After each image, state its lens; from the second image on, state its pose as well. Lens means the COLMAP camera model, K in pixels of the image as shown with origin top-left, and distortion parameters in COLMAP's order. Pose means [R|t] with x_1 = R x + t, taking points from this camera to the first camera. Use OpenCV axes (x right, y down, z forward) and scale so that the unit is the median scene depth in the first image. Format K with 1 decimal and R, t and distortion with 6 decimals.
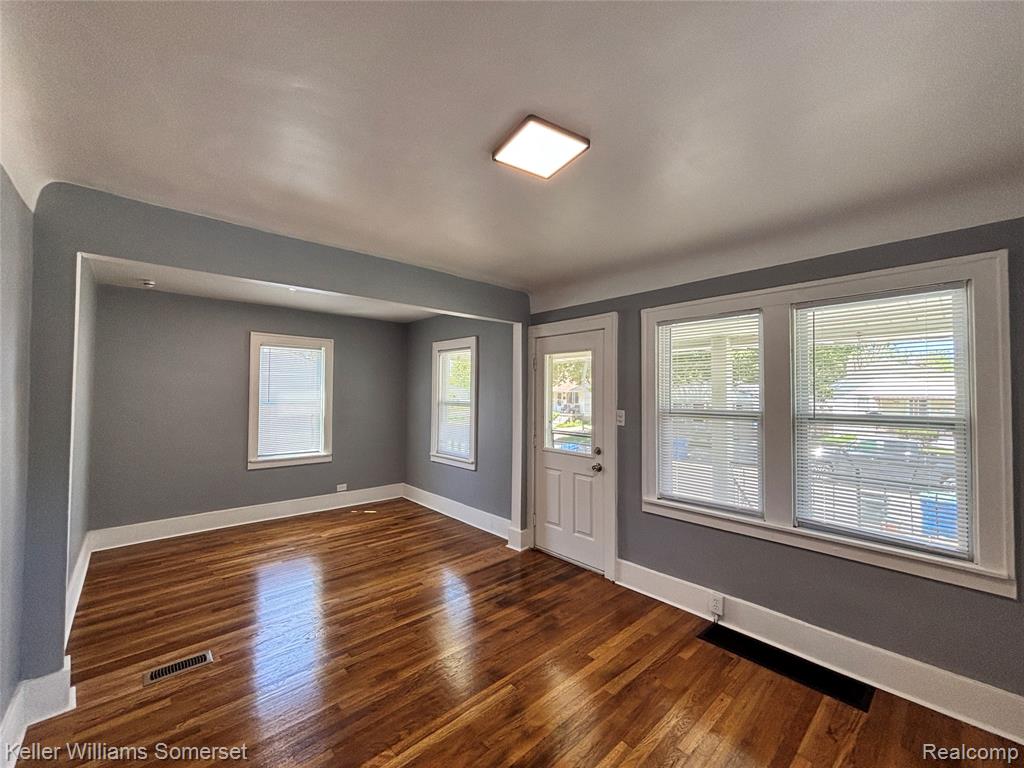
lens RADIAL K [[410.6, 0, 511.6], [0, 410.6, 383.4], [0, 0, 1]] dist [0.002685, 0.001172]
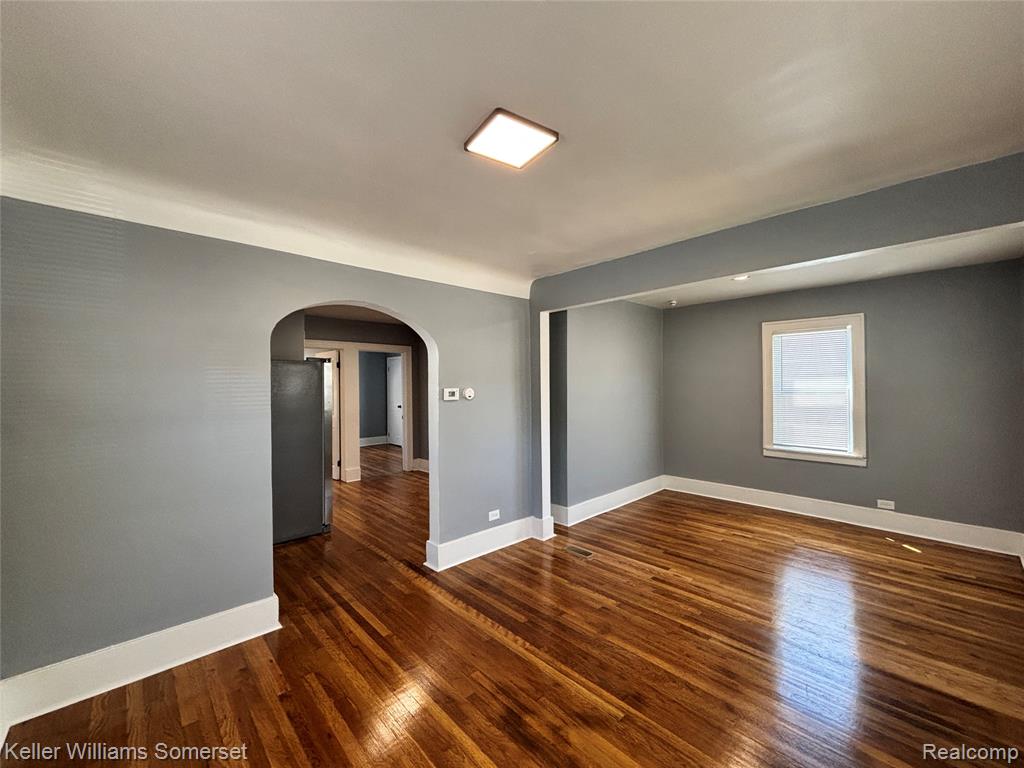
lens RADIAL K [[410.6, 0, 511.3], [0, 410.6, 380.4], [0, 0, 1]] dist [0.002685, 0.001172]
pose [[0.026947, -0.017331, -0.999487, 0.418985], [0.031939, 0.999354, -0.016468, 0.017942], [0.999126, -0.031479, 0.027484, 0.367604]]
